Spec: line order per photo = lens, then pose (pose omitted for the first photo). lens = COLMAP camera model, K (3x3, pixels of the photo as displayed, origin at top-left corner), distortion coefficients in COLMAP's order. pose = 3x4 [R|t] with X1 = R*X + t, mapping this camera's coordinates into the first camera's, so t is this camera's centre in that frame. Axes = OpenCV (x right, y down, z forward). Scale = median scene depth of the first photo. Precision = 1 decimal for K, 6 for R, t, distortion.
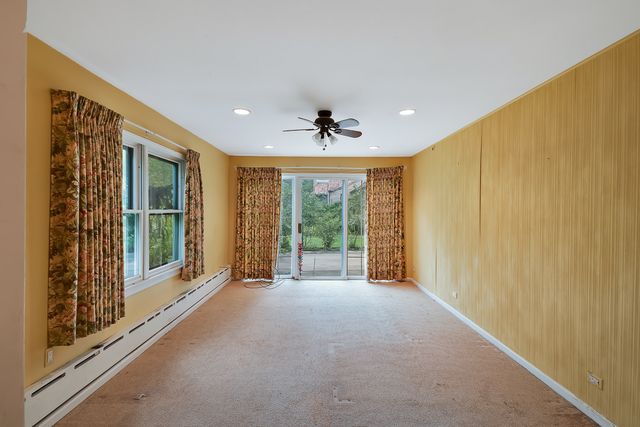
lens RADIAL K [[313.3, 0, 316.6], [0, 313.3, 211.2], [0, 0, 1]] dist [-0.002063, -0.000867]
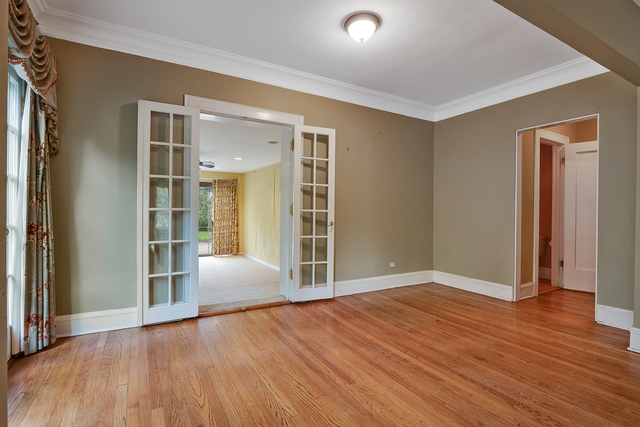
lens RADIAL K [[313.3, 0, 315.3], [0, 313.3, 215.2], [0, 0, 1]] dist [-0.002063, -0.000867]
pose [[0.880034, -0.000218, 0.474910, -0.115125], [-0.007914, 0.999854, 0.015124, 0.004972], [-0.474844, -0.017068, 0.879904, -0.521521]]
